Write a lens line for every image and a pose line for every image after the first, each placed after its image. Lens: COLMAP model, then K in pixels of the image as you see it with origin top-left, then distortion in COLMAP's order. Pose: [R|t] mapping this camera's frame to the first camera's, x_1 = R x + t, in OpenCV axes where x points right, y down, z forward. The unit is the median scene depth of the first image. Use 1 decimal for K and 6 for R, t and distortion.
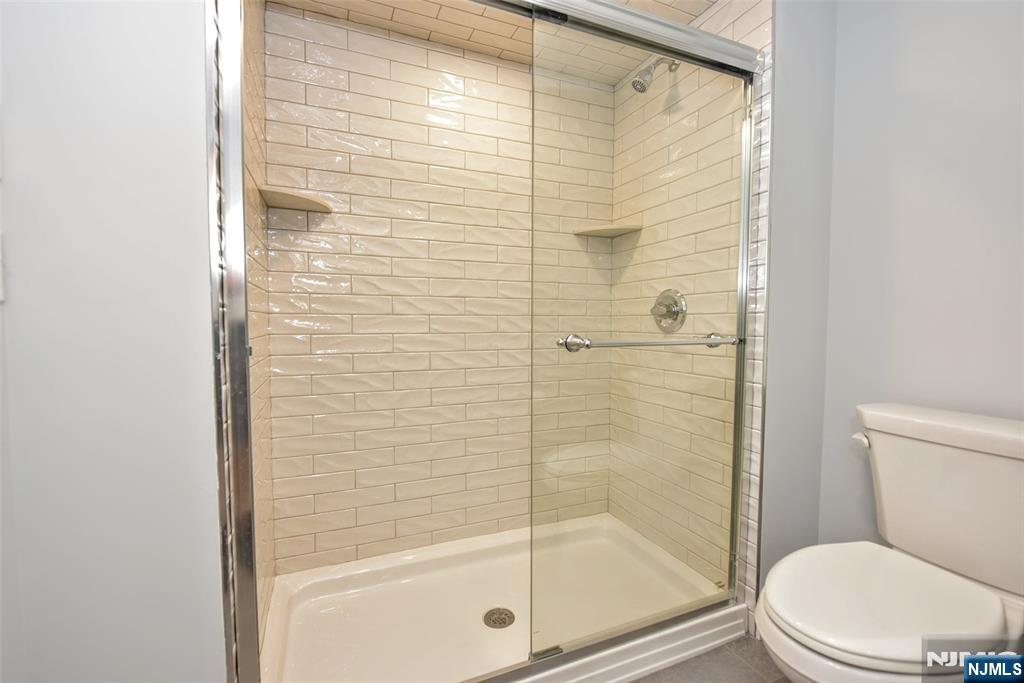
lens RADIAL K [[438.3, 0, 507.0], [0, 438.3, 340.8], [0, 0, 1]] dist [-0.004114, -0.000673]
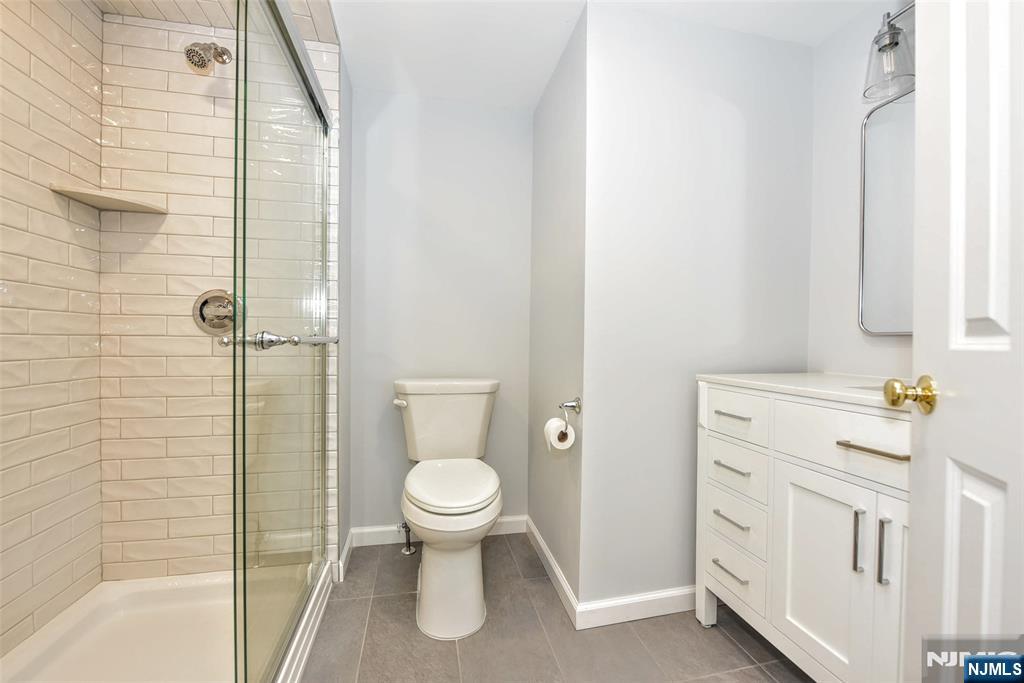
lens RADIAL K [[438.3, 0, 504.7], [0, 438.3, 341.6], [0, 0, 1]] dist [-0.004114, -0.000673]
pose [[0.178952, -0.001363, 0.983857, -0.399534], [0.032148, 0.999473, -0.004462, 0.016330], [-0.983332, 0.032427, 0.178901, 0.212873]]
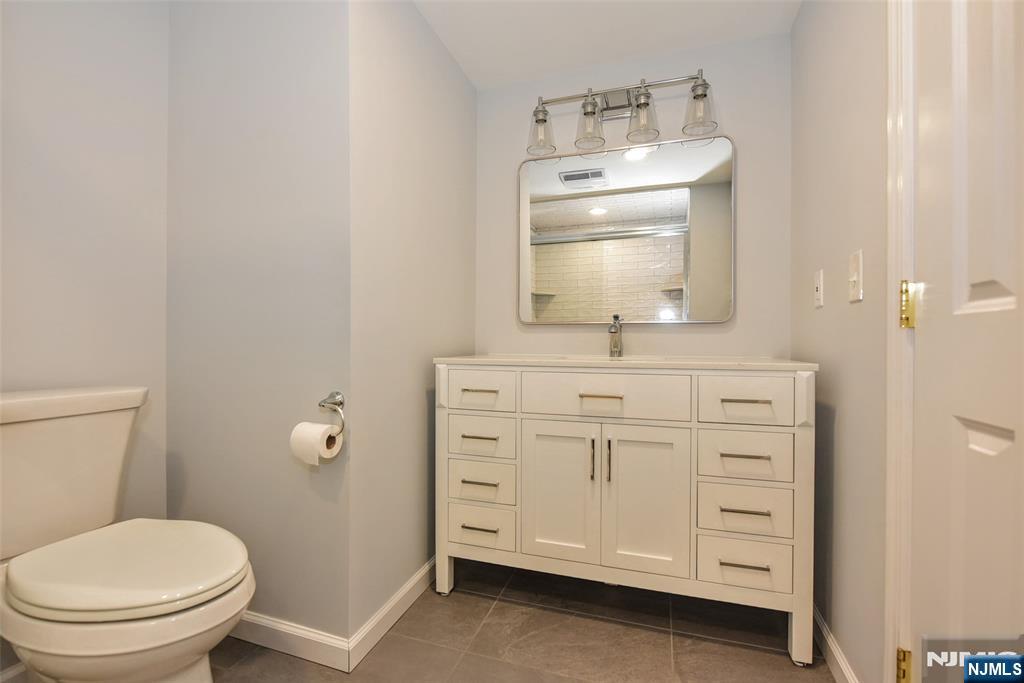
lens RADIAL K [[458.5, 0, 507.3], [0, 458.5, 344.1], [0, 0, 1]] dist [0.001972, 0.000024]
pose [[-0.763903, -0.001026, 0.645330, -0.232559], [0.025500, 0.999170, 0.031774, 0.032070], [-0.644827, 0.040728, -0.763243, 0.561881]]
